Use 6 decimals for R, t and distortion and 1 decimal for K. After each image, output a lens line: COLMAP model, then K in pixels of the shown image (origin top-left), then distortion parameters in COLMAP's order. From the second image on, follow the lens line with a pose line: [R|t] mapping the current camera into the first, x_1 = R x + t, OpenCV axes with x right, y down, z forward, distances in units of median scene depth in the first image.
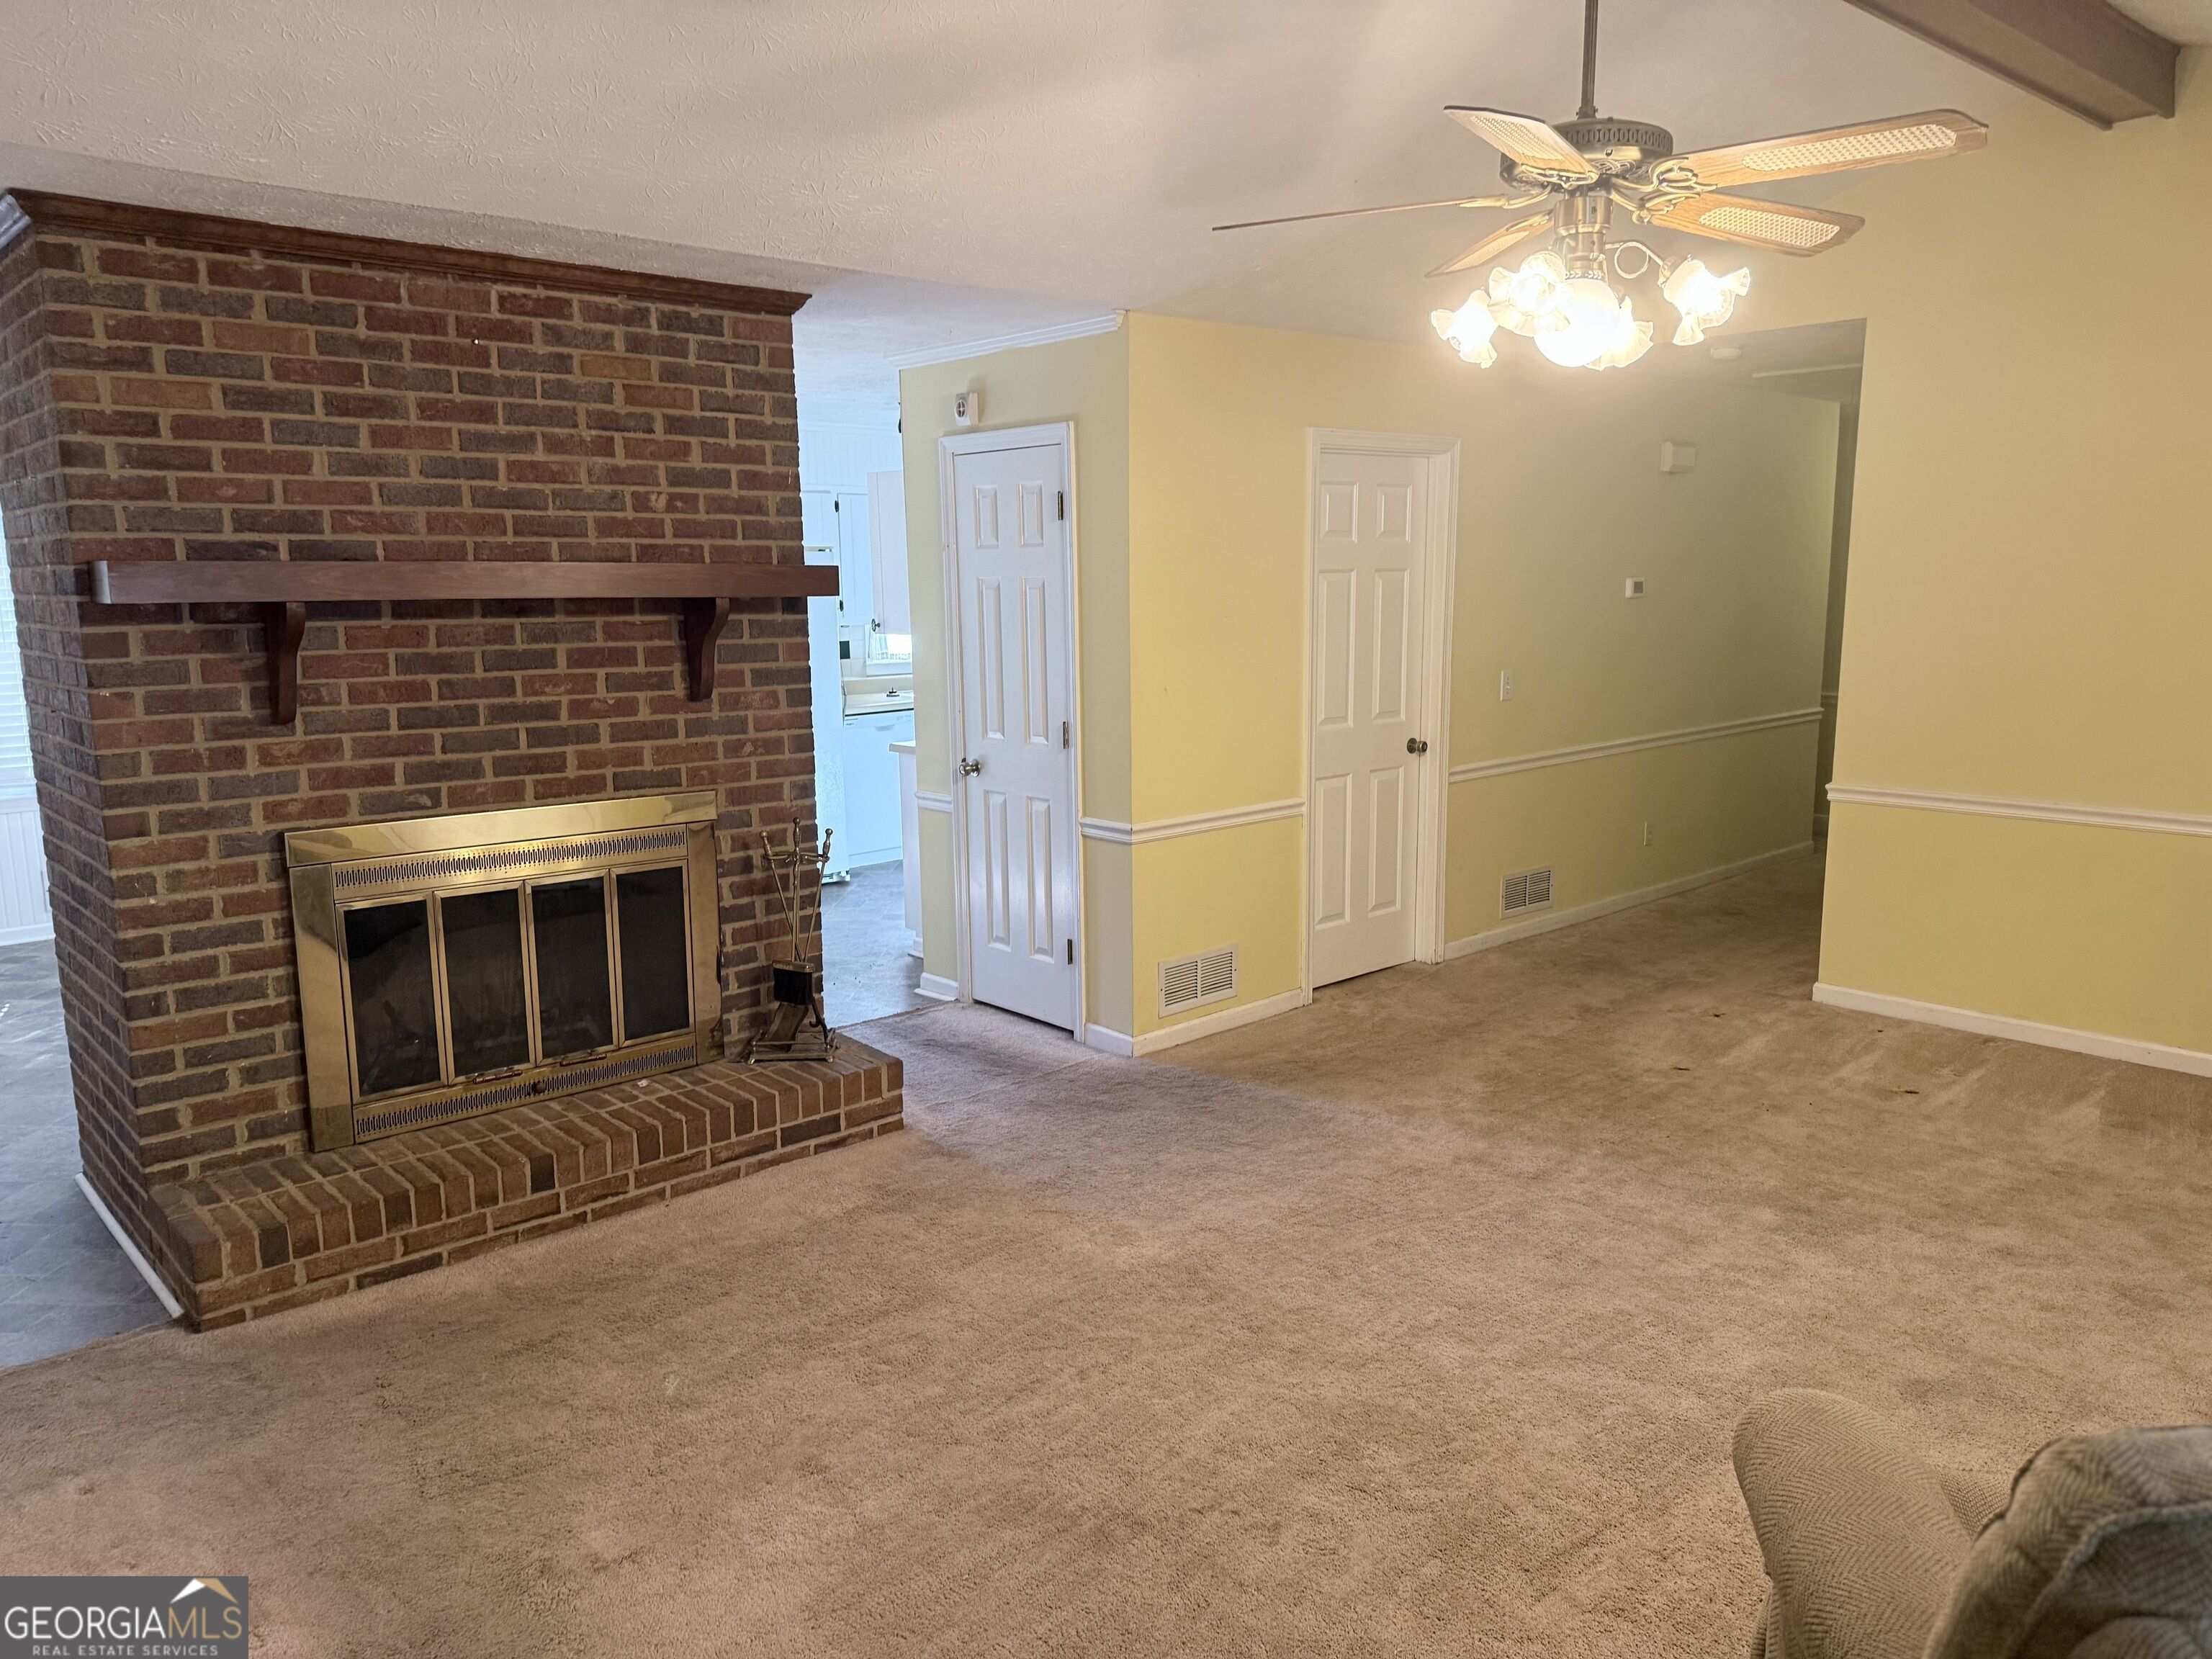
lens RADIAL K [[1488.1, 0, 1097.8], [0, 1488.1, 841.3], [0, 0, 1]] dist [-0.033236, -0.037319]
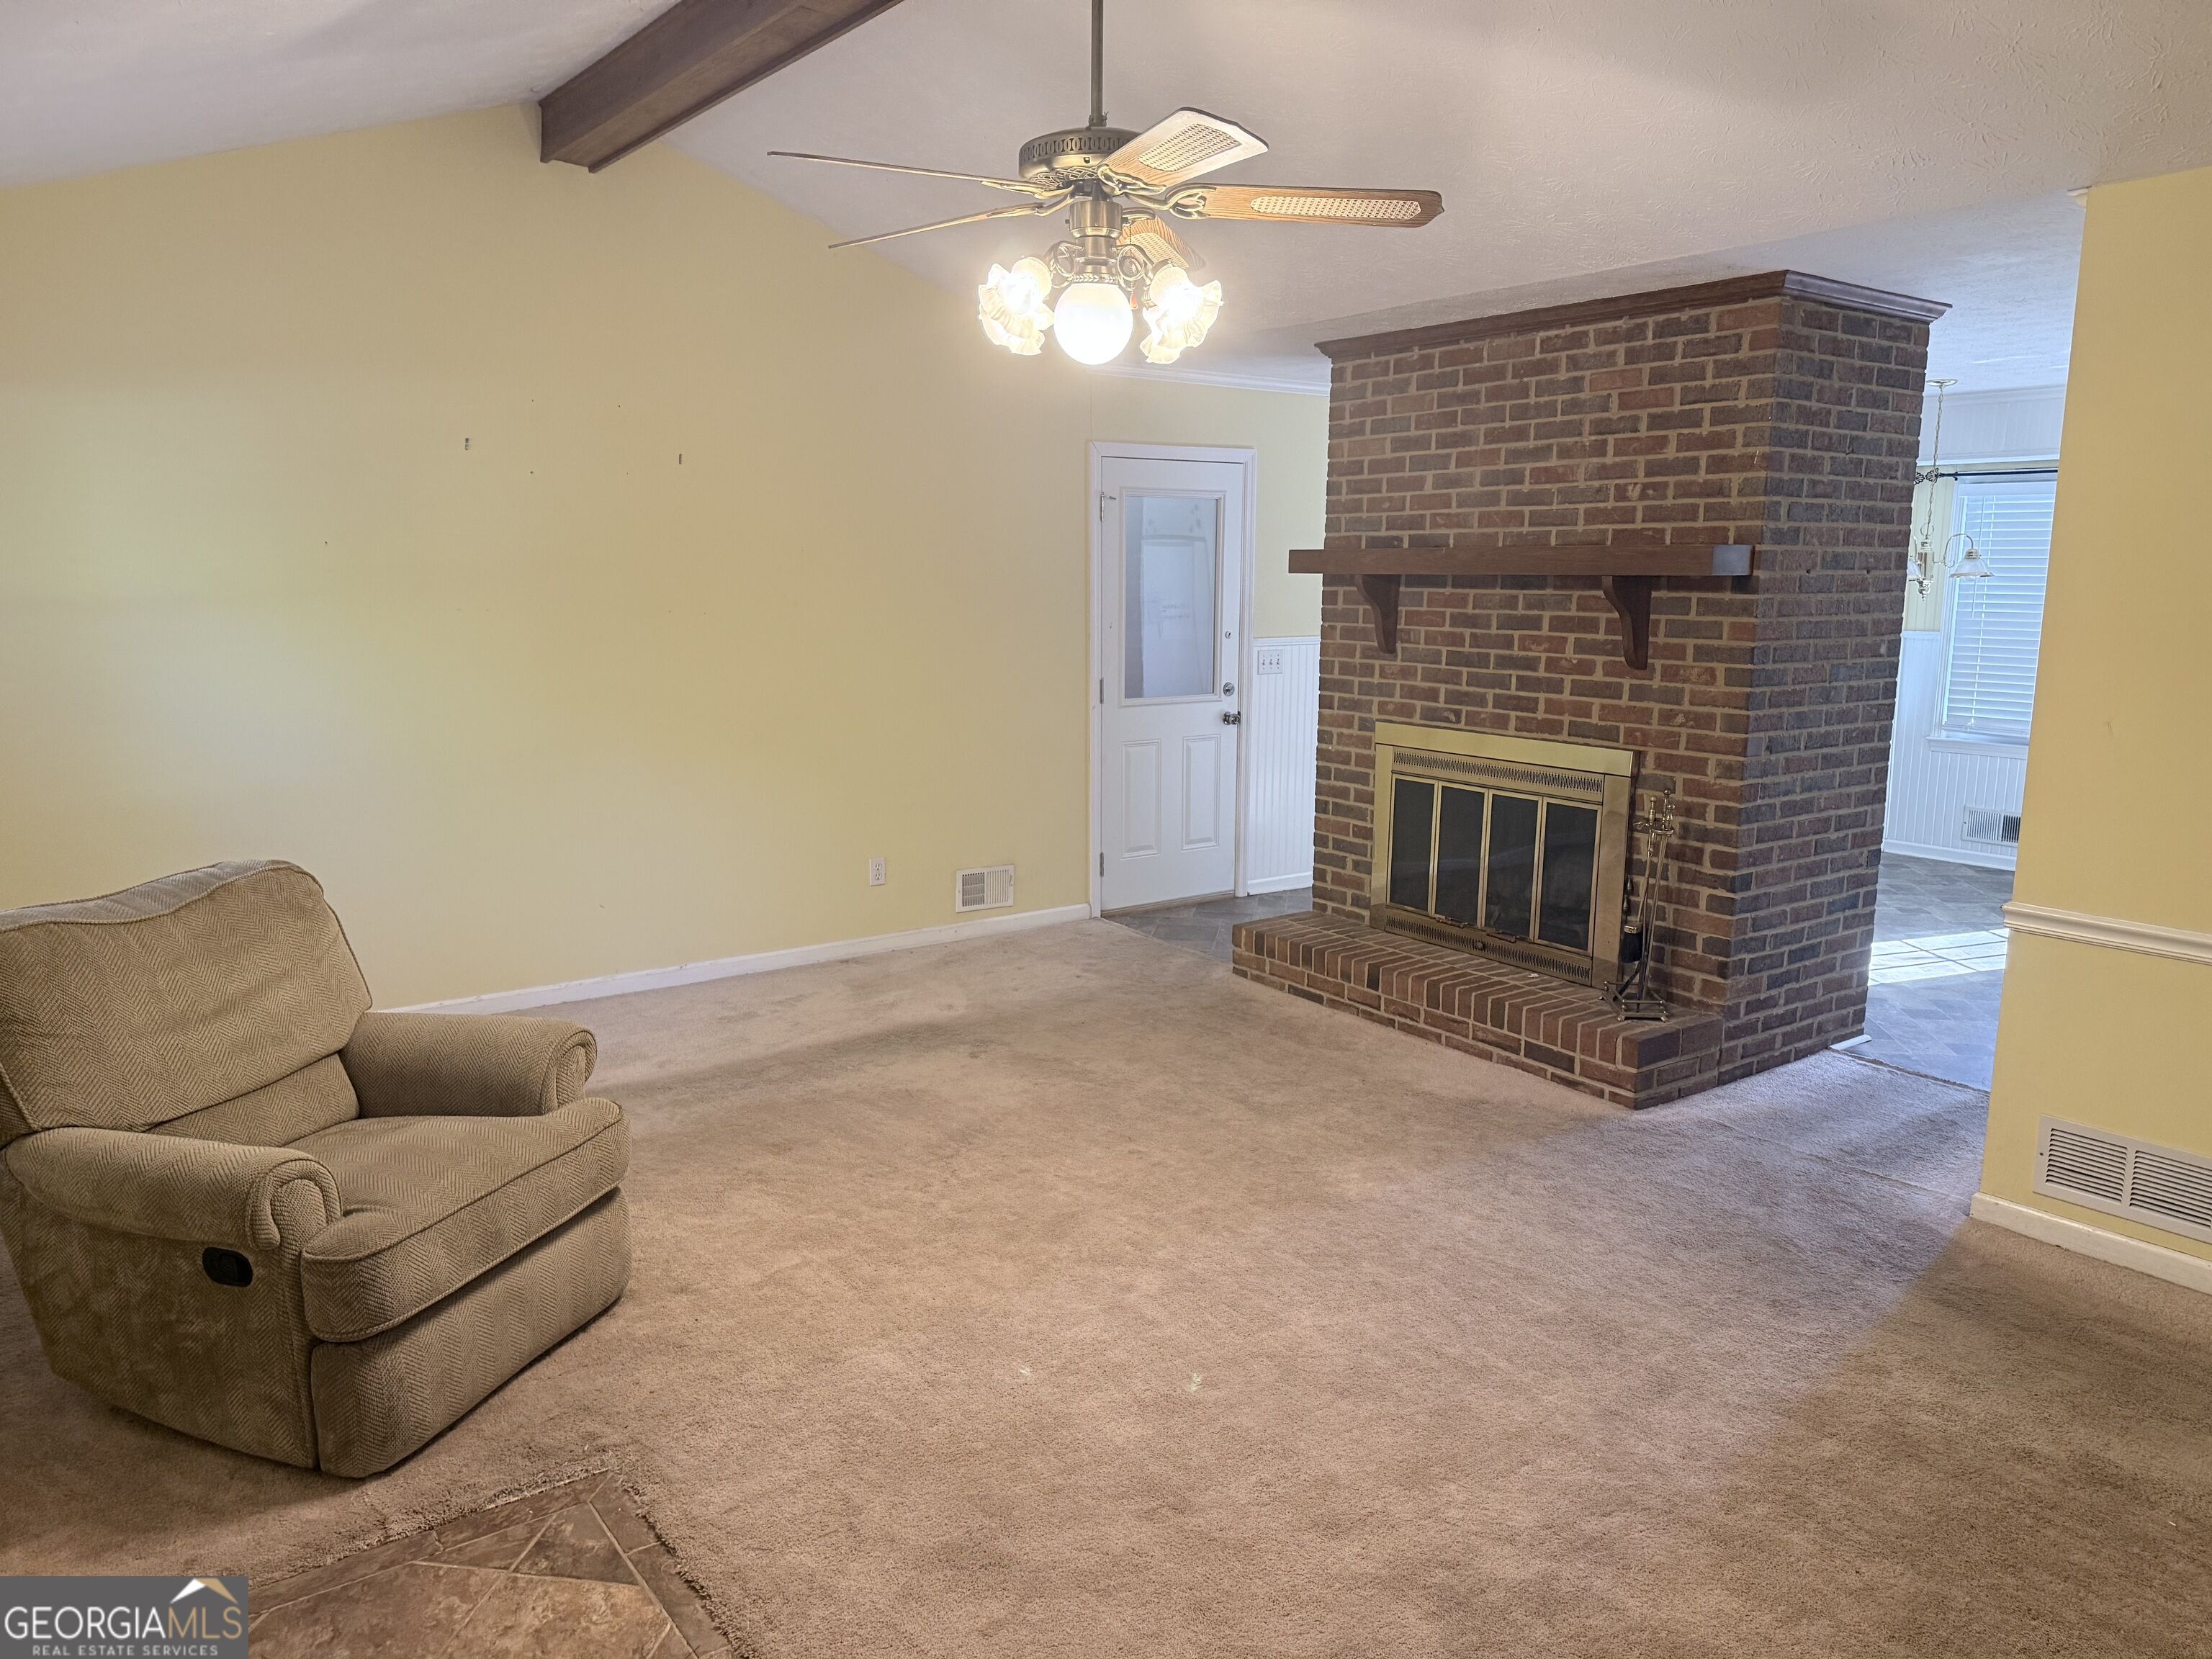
lens RADIAL K [[1488.1, 0, 1085.3], [0, 1488.1, 851.9], [0, 0, 1]] dist [-0.033236, -0.037319]
pose [[-0.144245, 0.184061, -0.972273, 0.952040], [-0.164293, 0.964457, 0.206955, -0.131830], [0.975808, 0.189590, -0.108878, 0.789248]]
